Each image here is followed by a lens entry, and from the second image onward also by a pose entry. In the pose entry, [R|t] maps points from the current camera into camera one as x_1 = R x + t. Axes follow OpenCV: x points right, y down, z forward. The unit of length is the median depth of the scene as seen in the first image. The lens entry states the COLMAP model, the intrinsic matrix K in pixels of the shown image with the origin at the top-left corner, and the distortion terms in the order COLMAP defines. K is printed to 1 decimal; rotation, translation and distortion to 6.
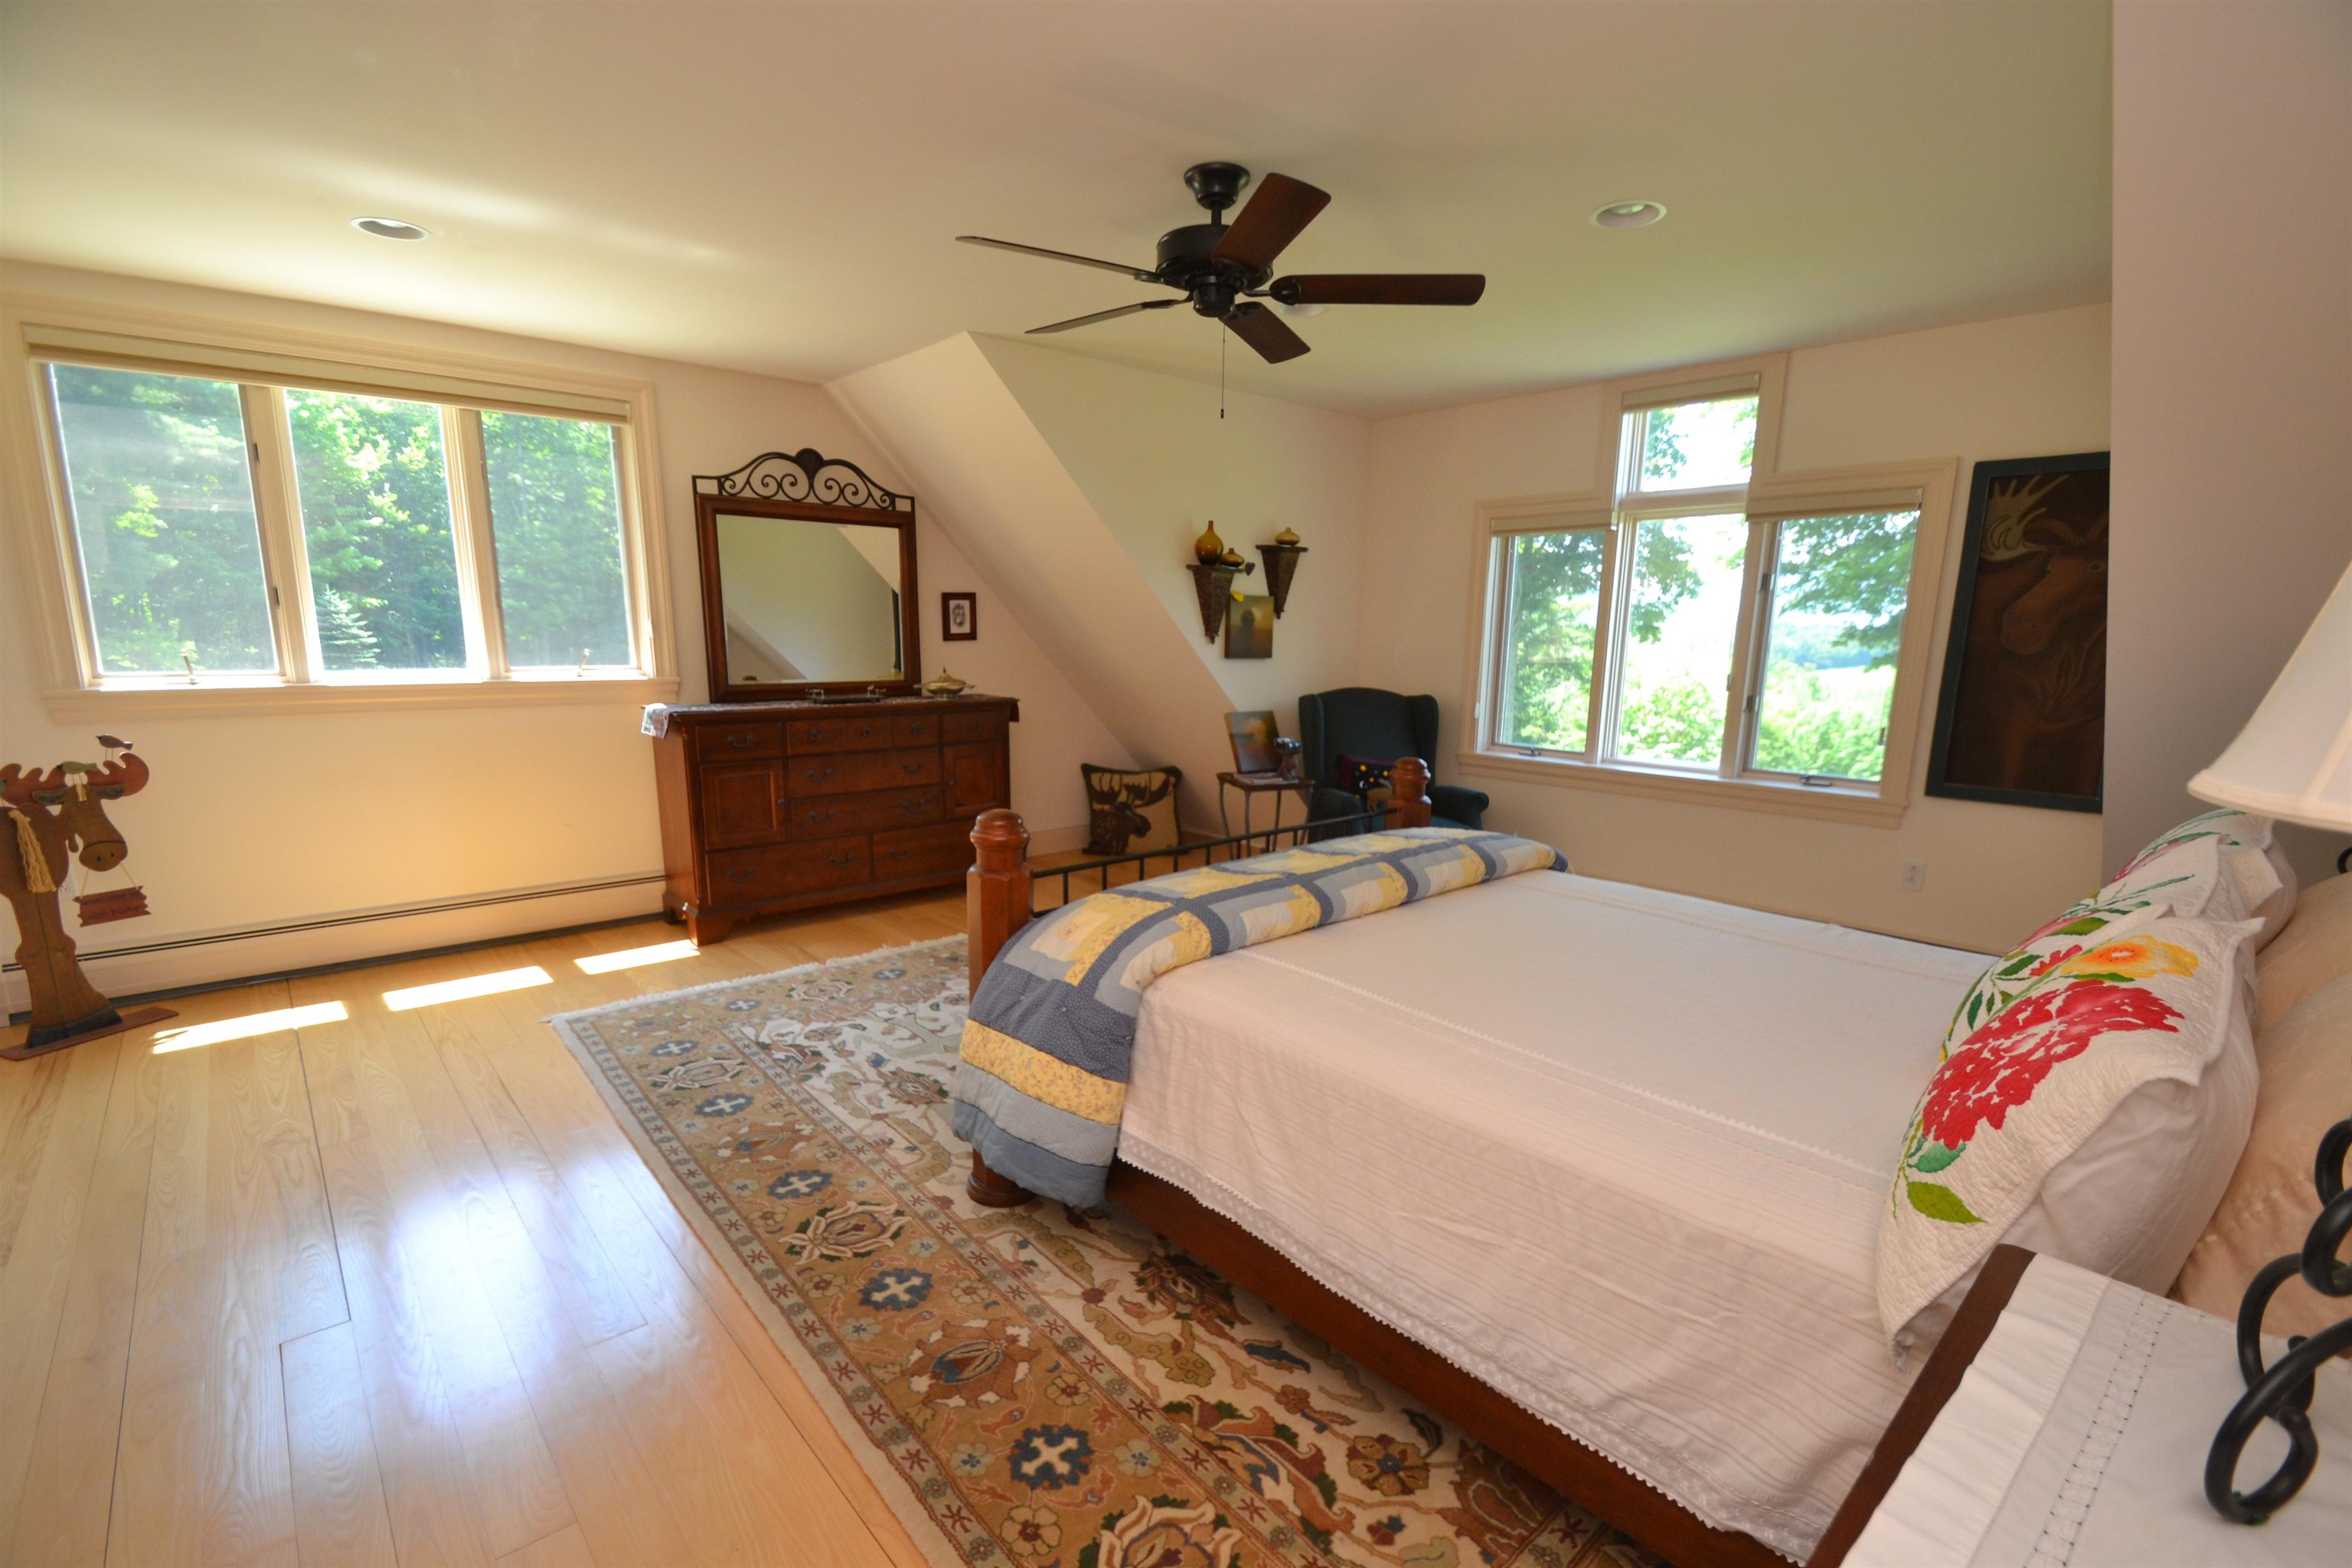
lens RADIAL K [[1048.3, 0, 1176.4], [0, 1048.3, 808.8], [0, 0, 1]] dist [-0.000589, -0.003957]
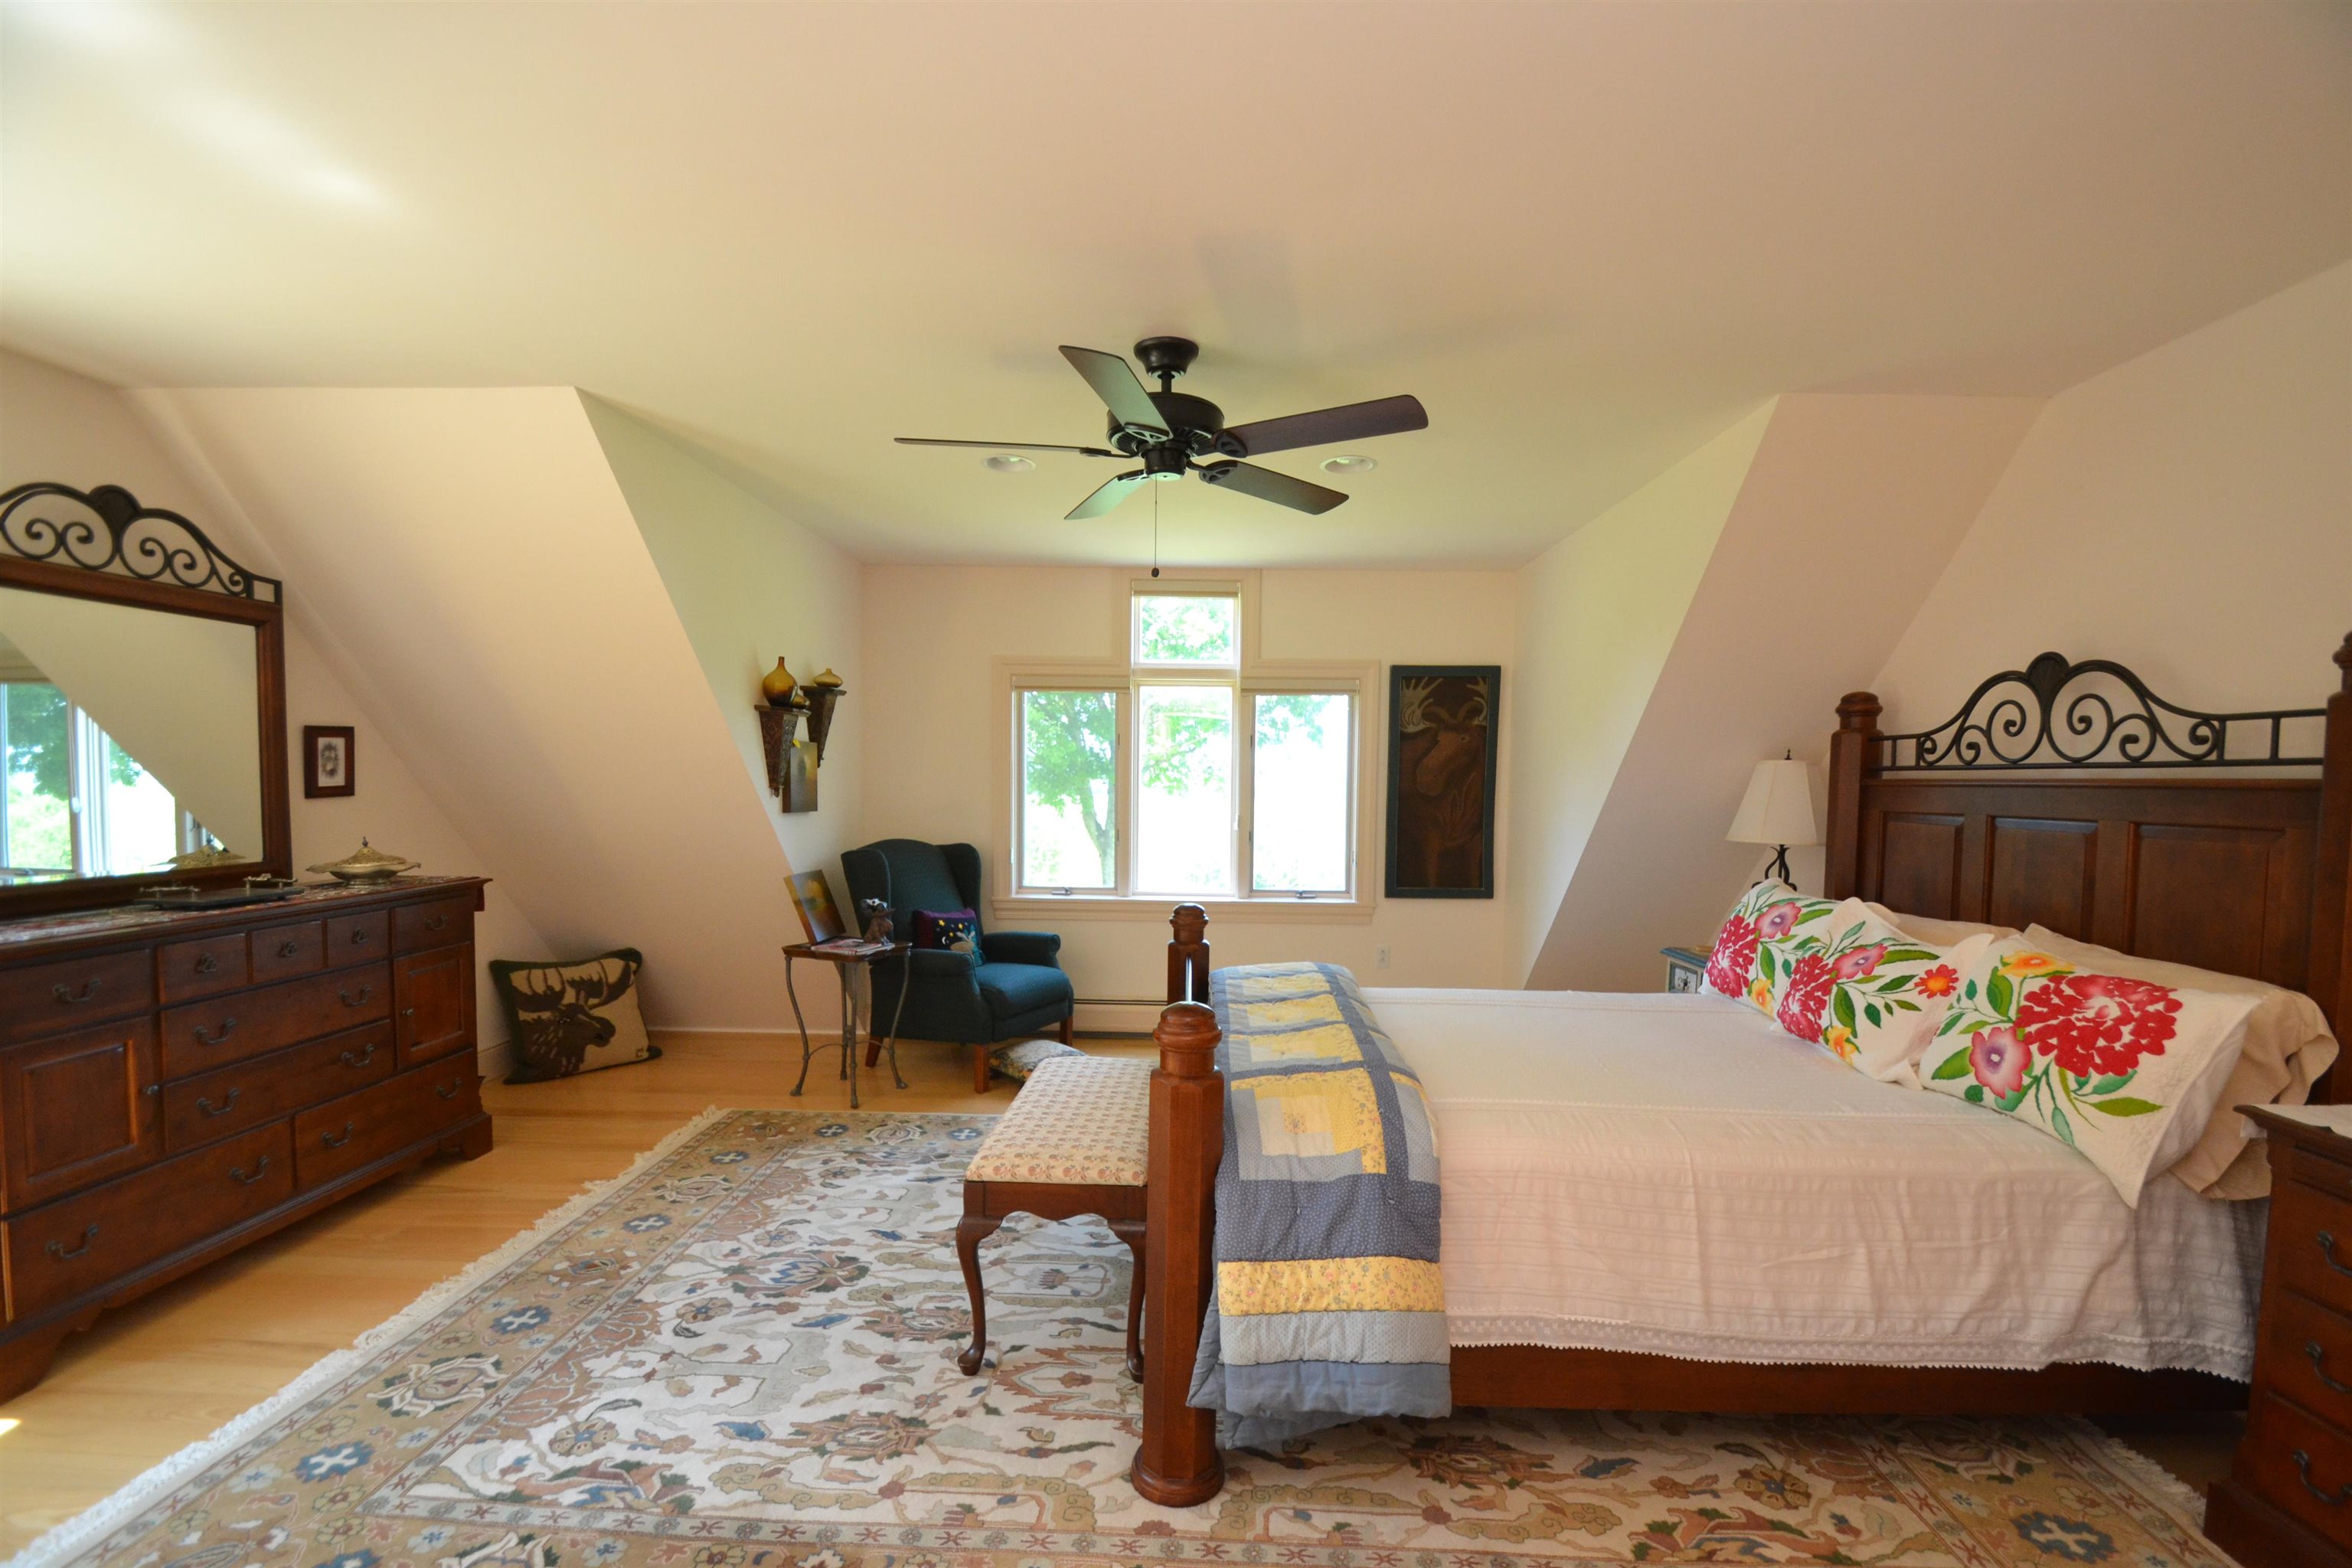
lens RADIAL K [[1048.3, 0, 1181.7], [0, 1048.3, 797.8], [0, 0, 1]] dist [-0.000589, -0.003957]
pose [[0.684976, -0.018791, 0.728323, -0.394872], [0.120571, 0.988807, -0.087883, -0.045237], [-0.718519, 0.148013, 0.679575, 0.198523]]
